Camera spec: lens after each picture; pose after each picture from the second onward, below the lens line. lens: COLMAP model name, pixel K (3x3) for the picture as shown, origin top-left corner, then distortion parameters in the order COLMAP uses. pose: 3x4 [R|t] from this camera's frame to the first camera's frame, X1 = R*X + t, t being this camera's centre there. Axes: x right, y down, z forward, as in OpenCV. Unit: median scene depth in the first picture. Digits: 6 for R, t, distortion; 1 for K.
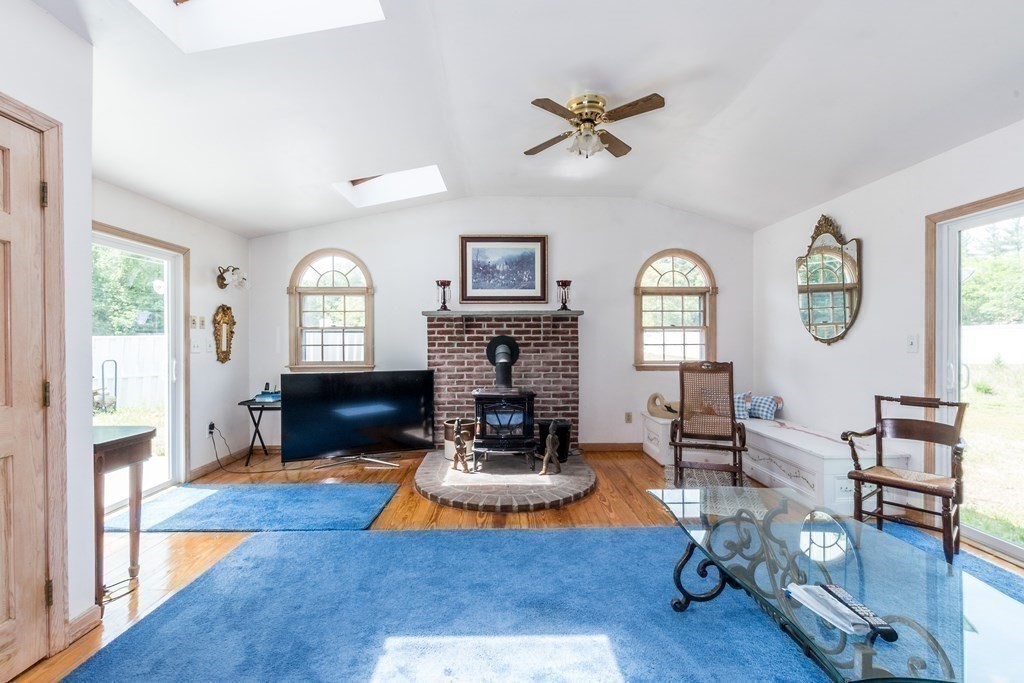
lens RADIAL K [[444.6, 0, 515.7], [0, 444.6, 343.1], [0, 0, 1]] dist [0.006638, -0.002055]
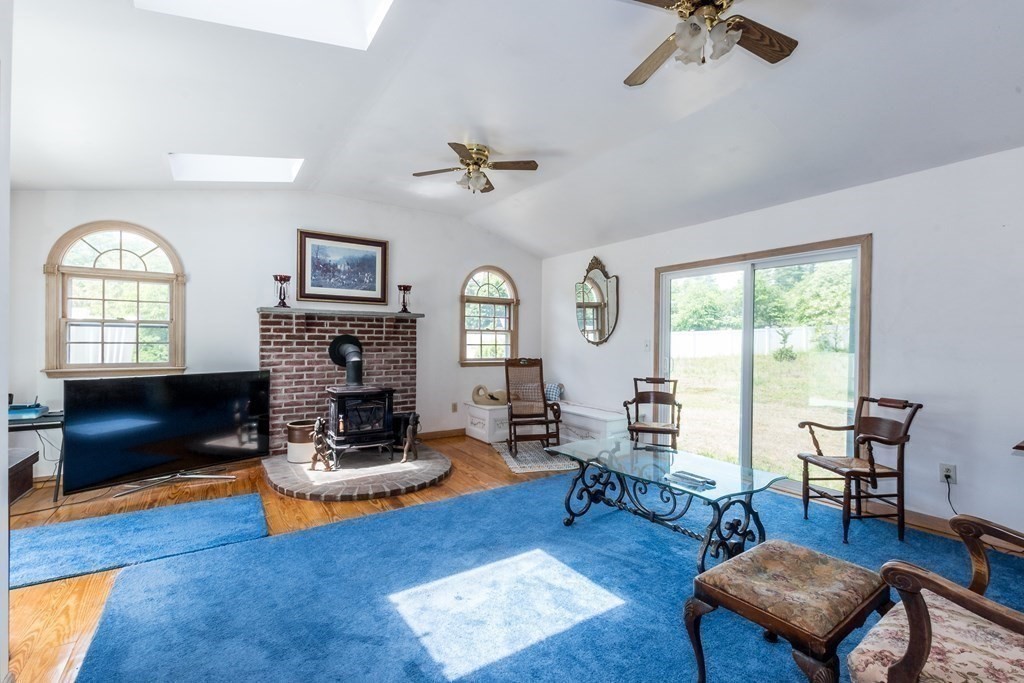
lens RADIAL K [[444.6, 0, 516.4], [0, 444.6, 343.7], [0, 0, 1]] dist [0.006638, -0.002055]
pose [[0.835890, 0.007459, 0.548846, -0.298655], [-0.009119, 0.999958, 0.000298, -0.000834], [-0.548821, -0.005254, 0.835924, -0.068925]]
